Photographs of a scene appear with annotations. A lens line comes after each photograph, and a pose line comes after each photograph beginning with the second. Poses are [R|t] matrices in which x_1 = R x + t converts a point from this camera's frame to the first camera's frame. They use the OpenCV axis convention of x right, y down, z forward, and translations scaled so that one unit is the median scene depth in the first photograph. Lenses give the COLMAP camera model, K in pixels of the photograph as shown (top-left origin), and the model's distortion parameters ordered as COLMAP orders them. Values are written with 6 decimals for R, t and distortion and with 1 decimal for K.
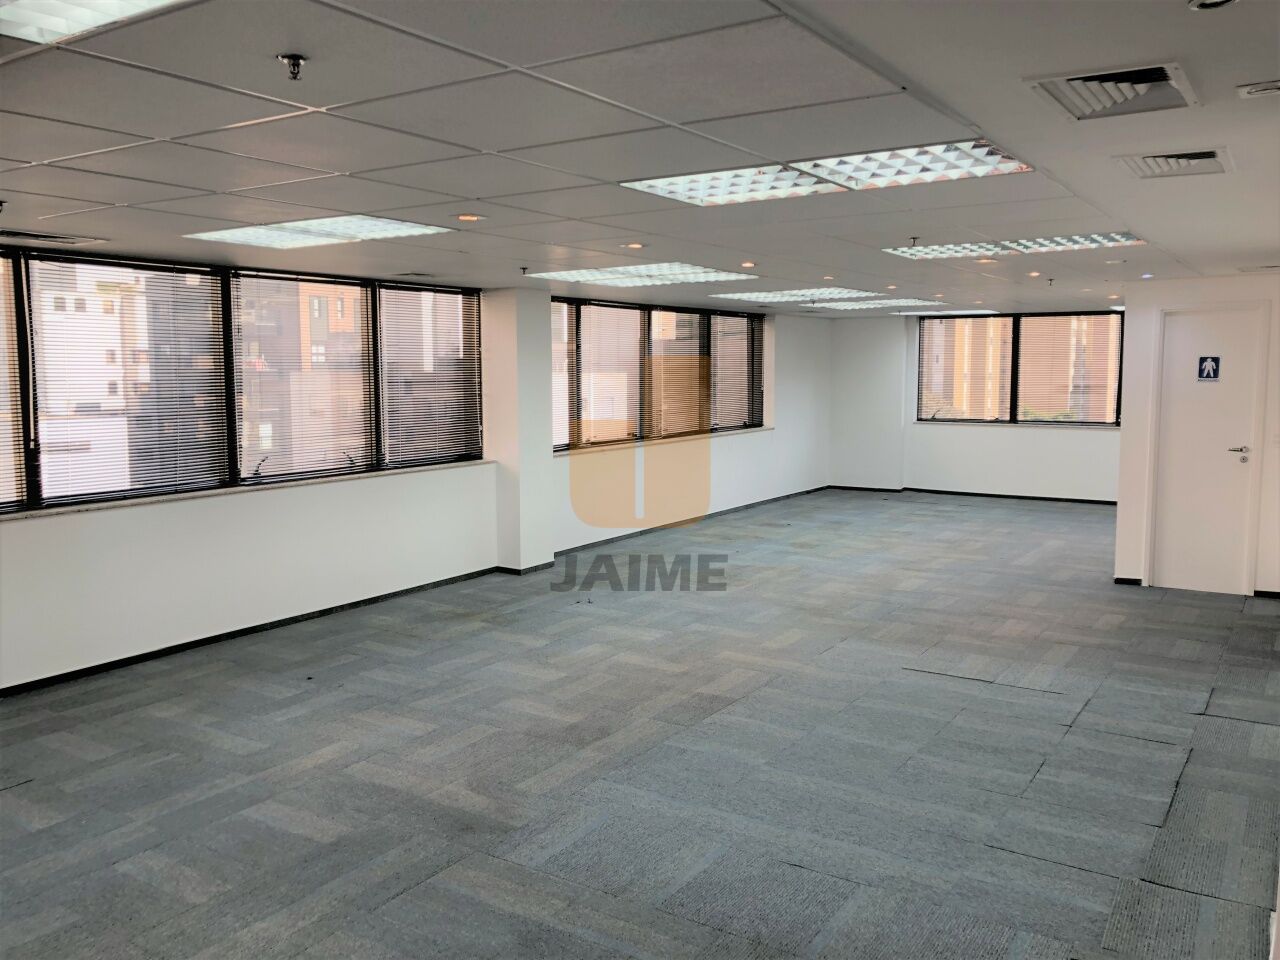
lens RADIAL K [[1049.6, 0, 637.0], [0, 1049.6, 473.3], [0, 0, 1]] dist [0.016160, 0.007176]
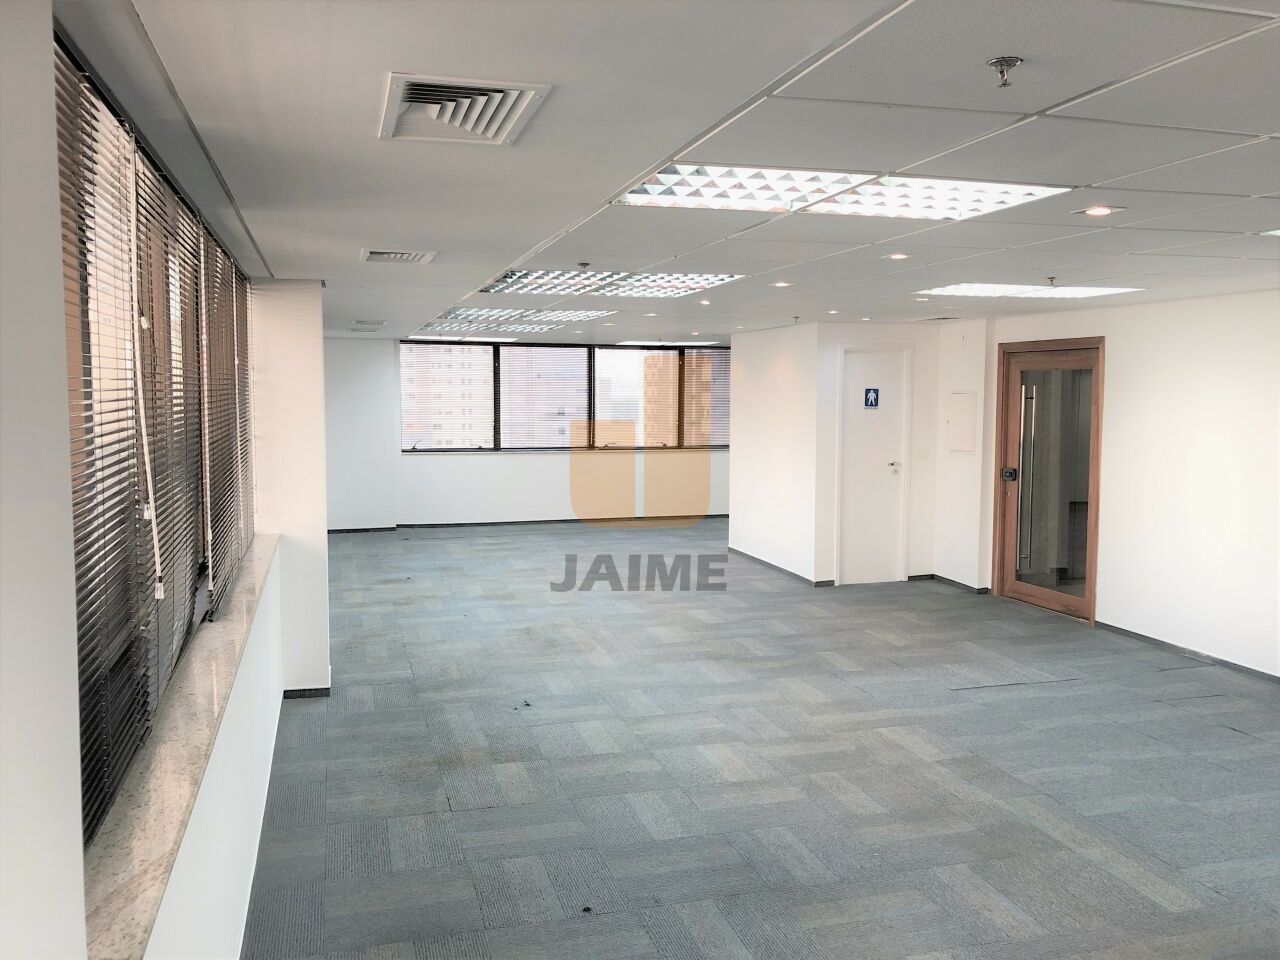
lens RADIAL K [[1052.1, 0, 640.0], [0, 1052.1, 480.0], [0, 0, 1]] dist [0.012584, 0.010722]
pose [[0.648359, -0.060944, 0.758891, -0.744787], [0.074141, 0.997107, 0.016732, -0.062143], [-0.757716, 0.045417, 0.651002, 0.570261]]
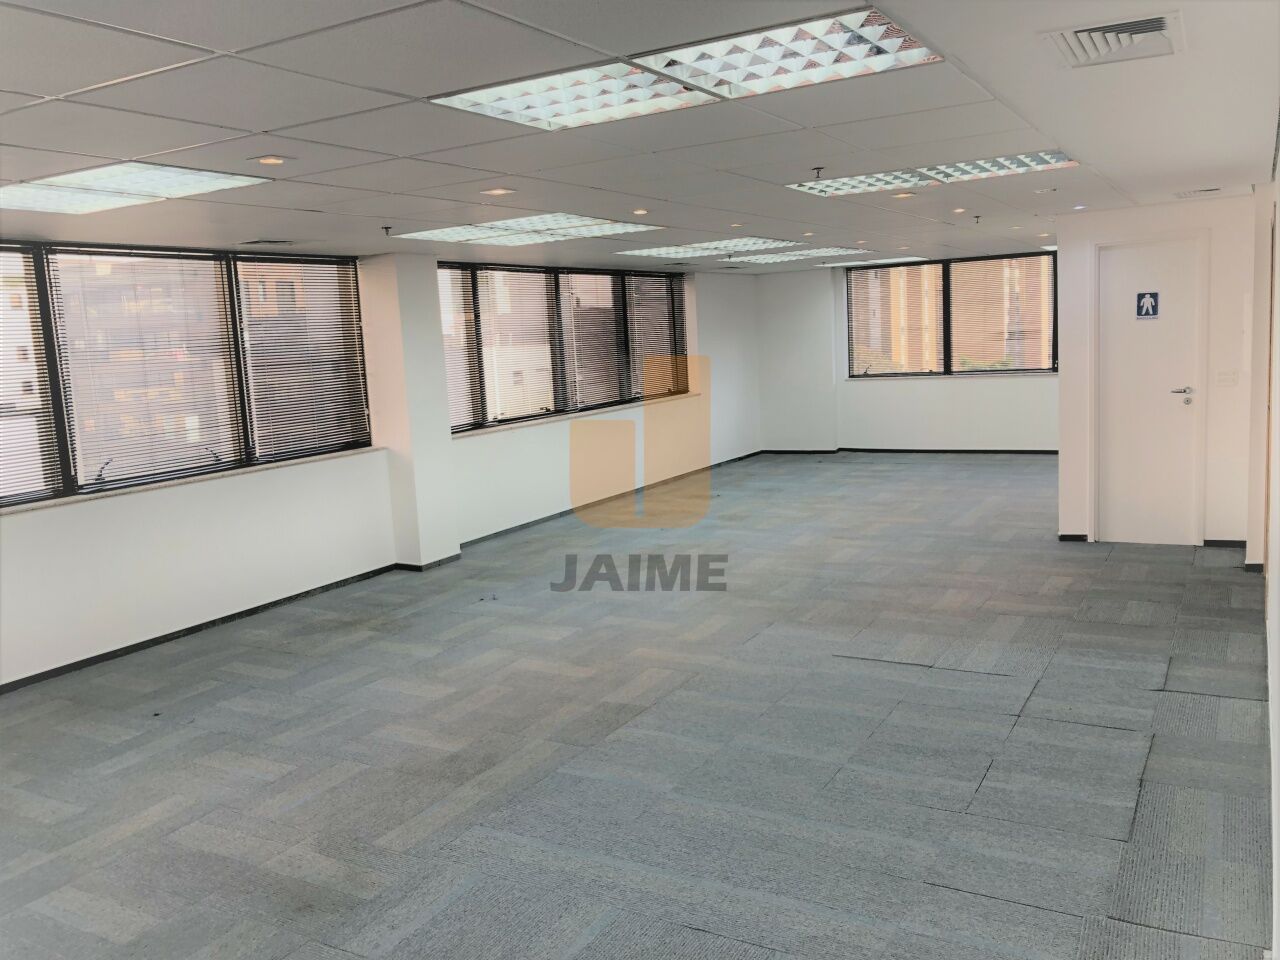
lens RADIAL K [[1052.1, 0, 640.0], [0, 1052.1, 480.0], [0, 0, 1]] dist [0.012584, 0.010722]
pose [[0.996961, -0.058480, 0.051473, 0.052008], [0.056633, 0.997722, 0.036652, -0.006841], [-0.053499, -0.033625, 0.998002, 0.120584]]
